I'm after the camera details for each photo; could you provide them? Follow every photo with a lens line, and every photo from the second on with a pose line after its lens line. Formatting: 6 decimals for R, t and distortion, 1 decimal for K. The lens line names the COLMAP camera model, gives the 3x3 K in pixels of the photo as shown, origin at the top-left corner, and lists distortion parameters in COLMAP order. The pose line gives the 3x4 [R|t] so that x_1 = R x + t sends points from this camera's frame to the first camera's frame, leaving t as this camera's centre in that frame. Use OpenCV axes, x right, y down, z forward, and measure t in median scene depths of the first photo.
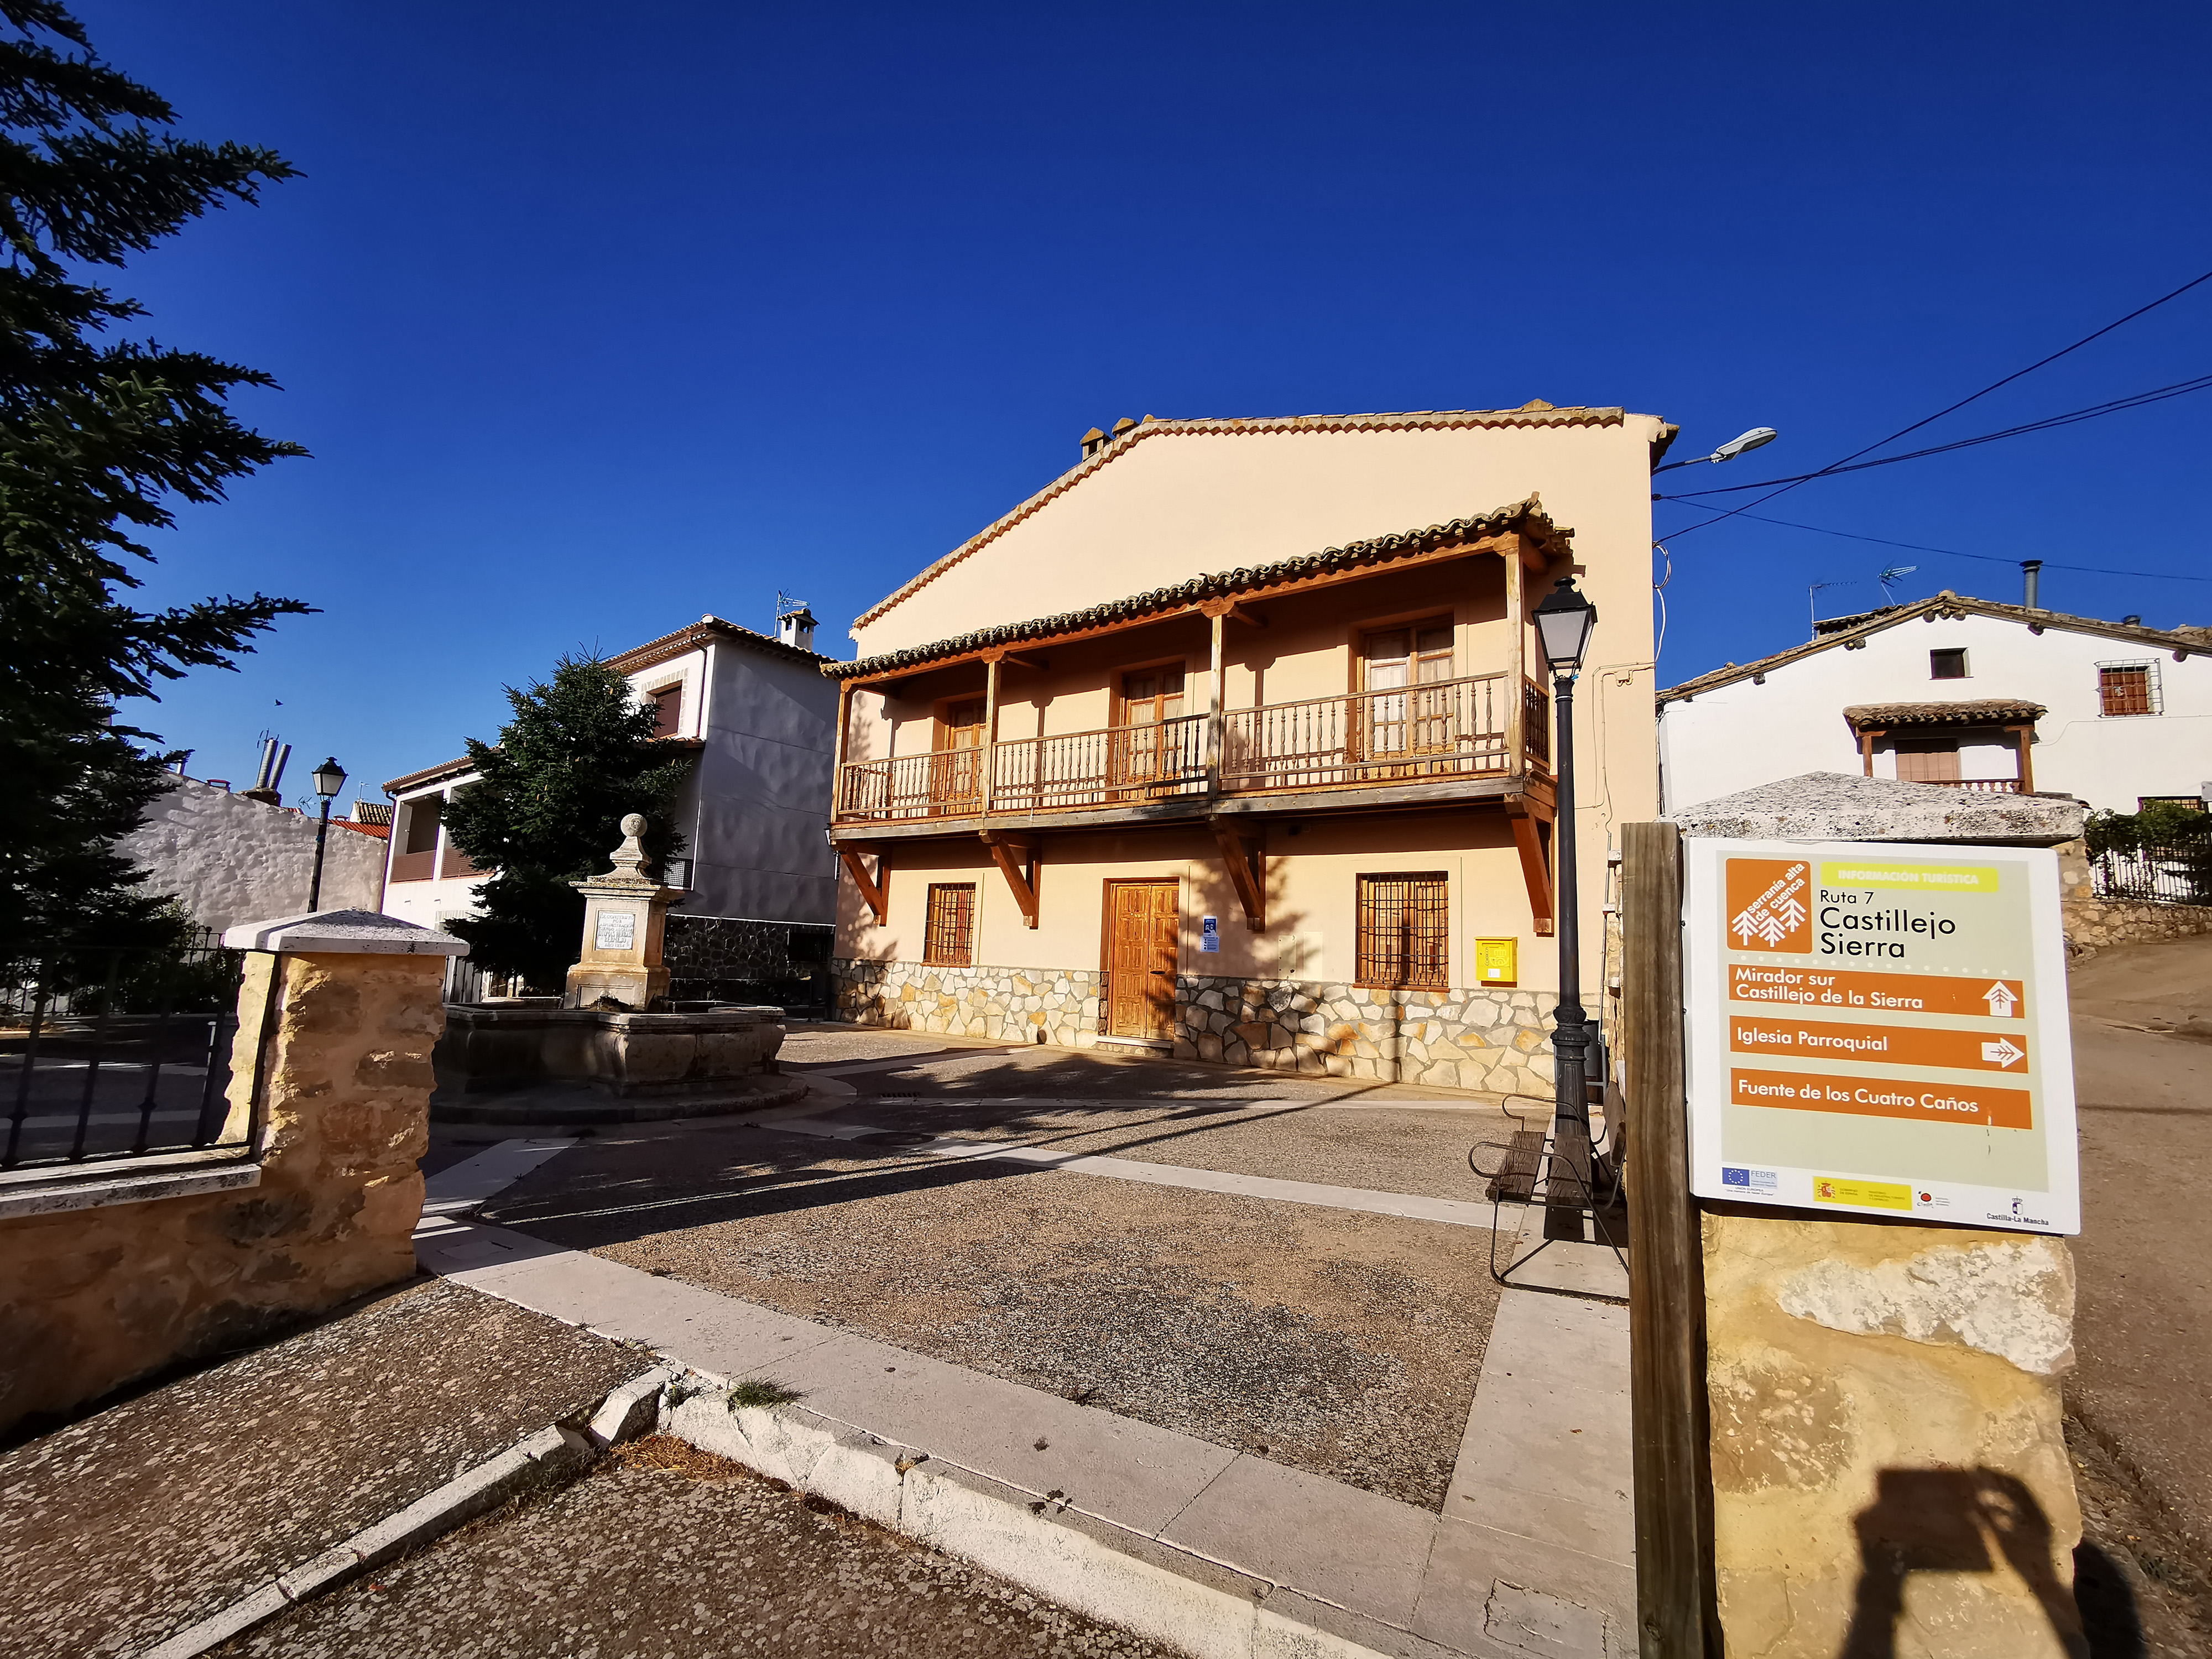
lens RADIAL K [[1056.7, 0, 1116.8], [0, 1056.7, 787.8], [0, 0, 1]] dist [0.025444, -0.000213]
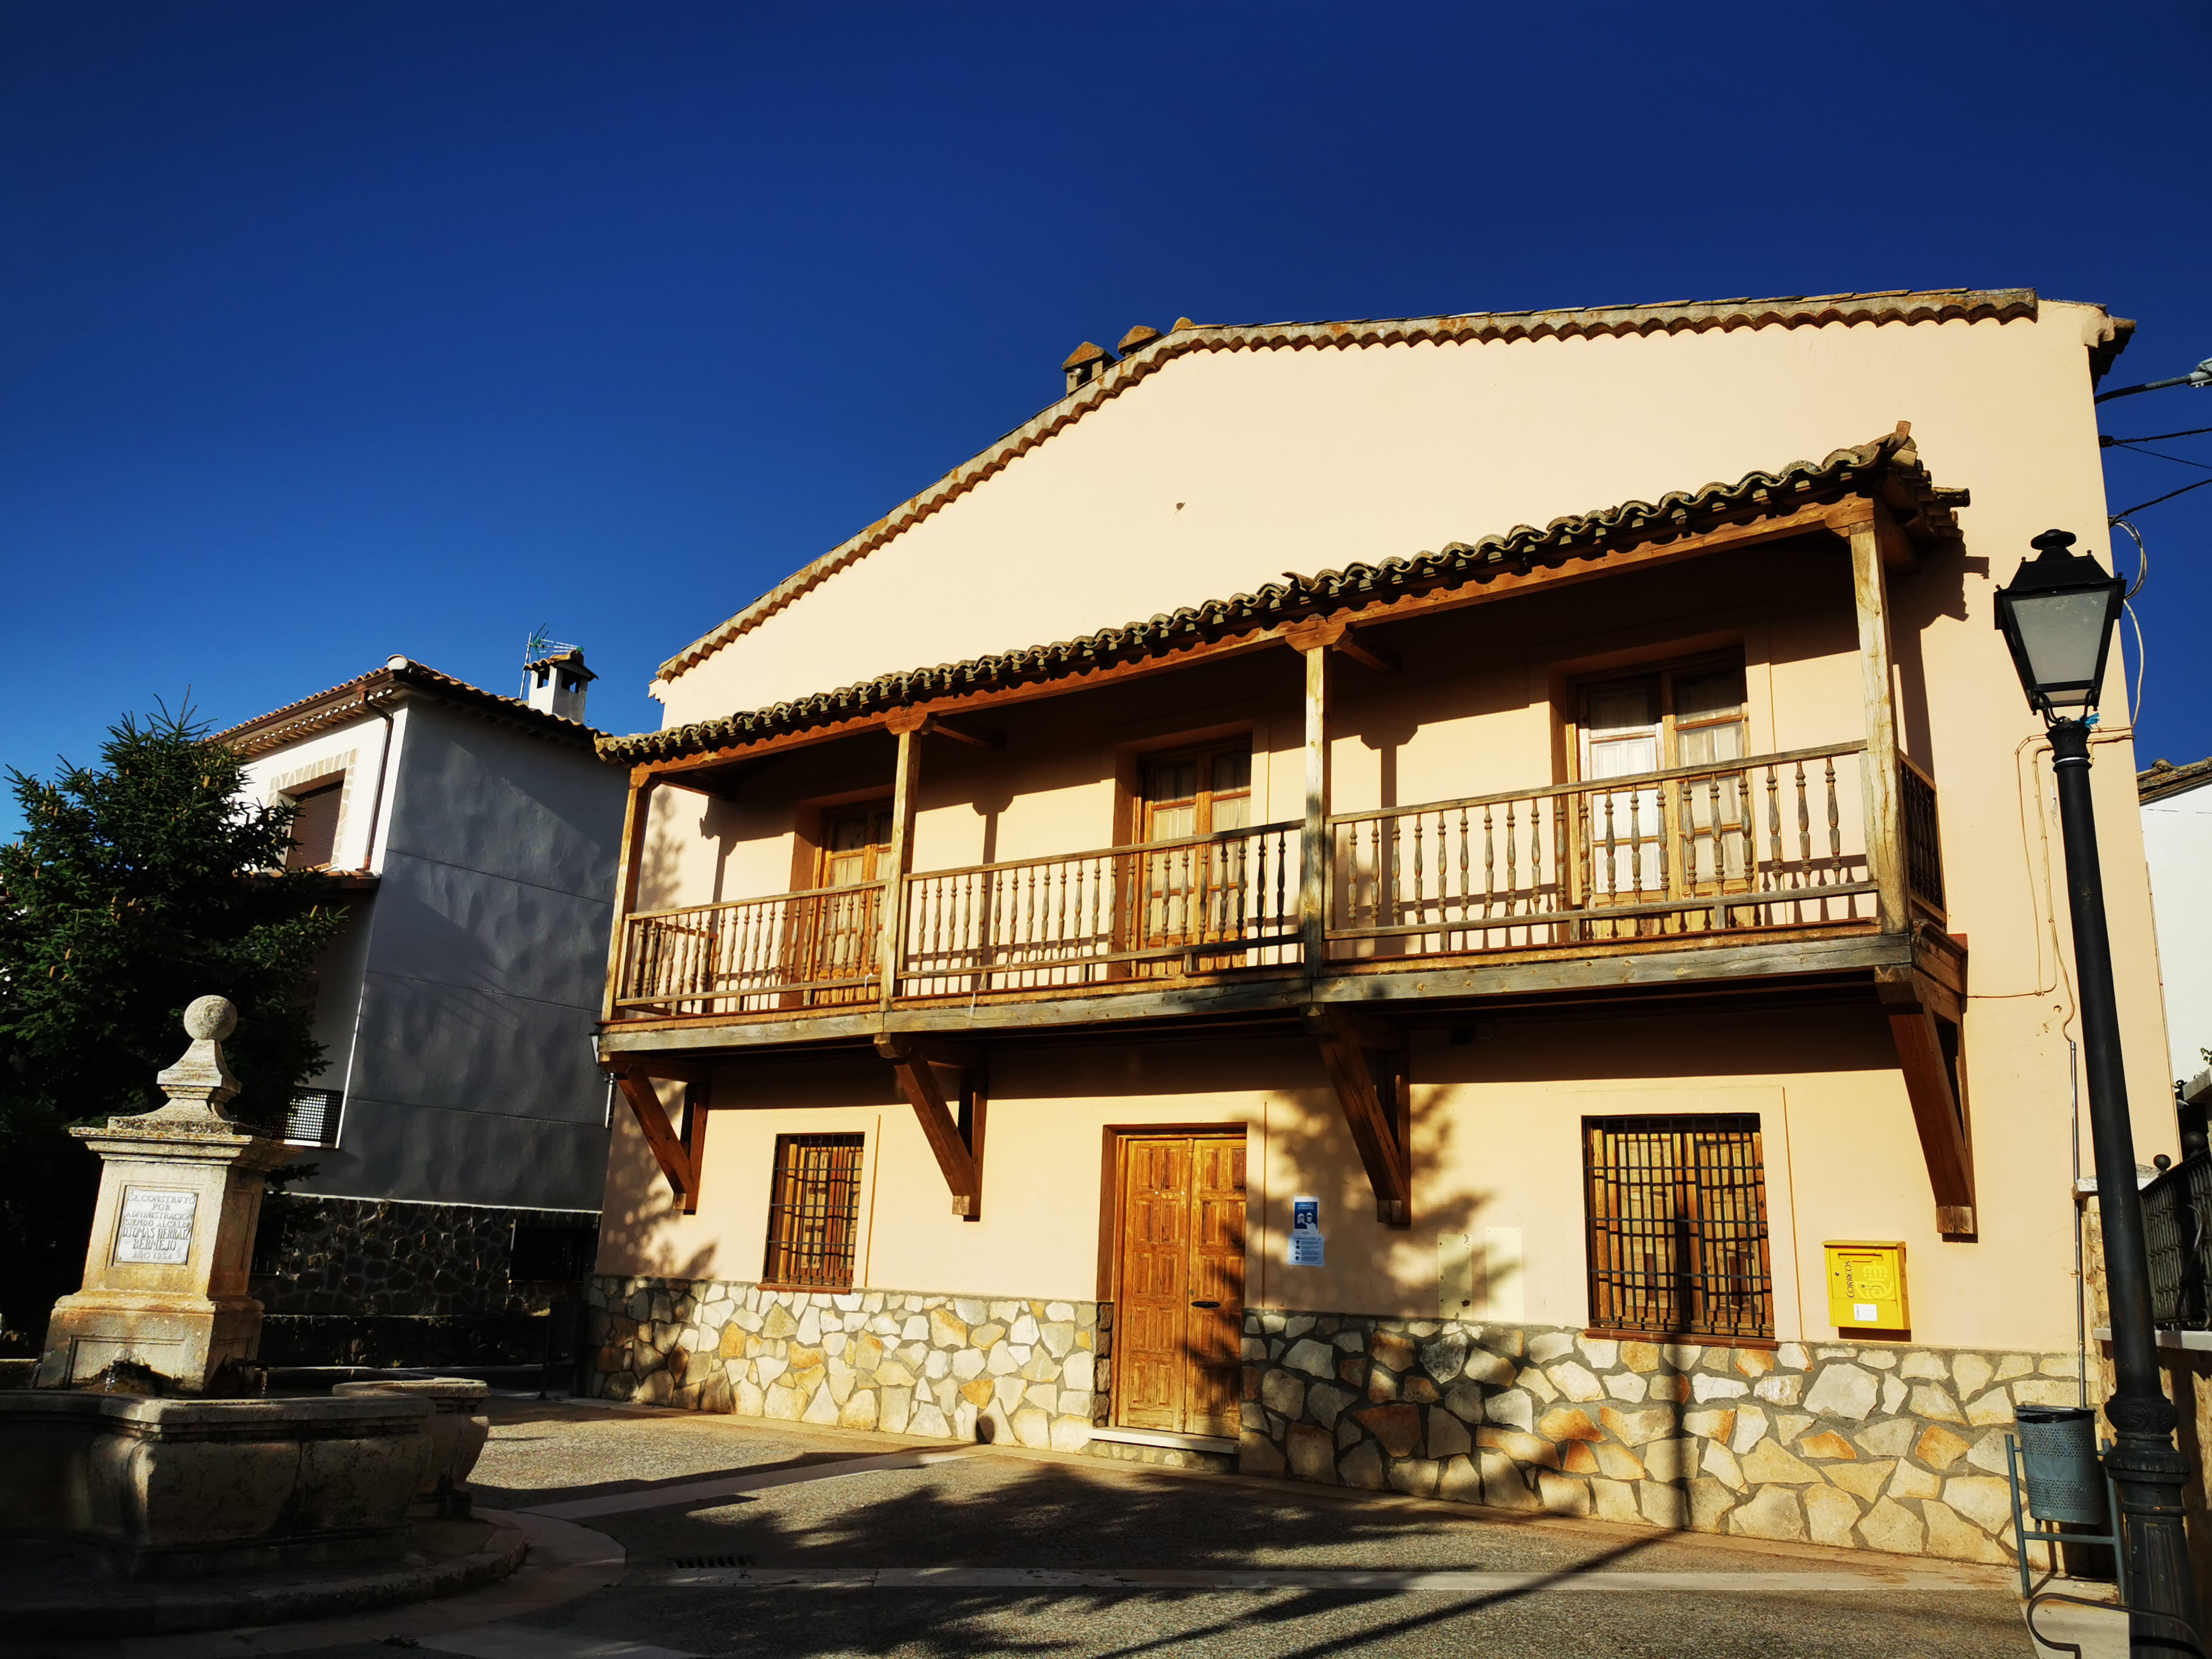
lens RADIAL K [[1559.1, 0, 1106.0], [0, 1559.1, 829.5], [0, 0, 1]] dist [0.055297, -0.043275]
pose [[0.999288, 0.010580, 0.036210, -0.044105], [-0.006636, 0.994198, -0.107359, 0.021829], [-0.037136, 0.107043, 0.993561, 0.193855]]
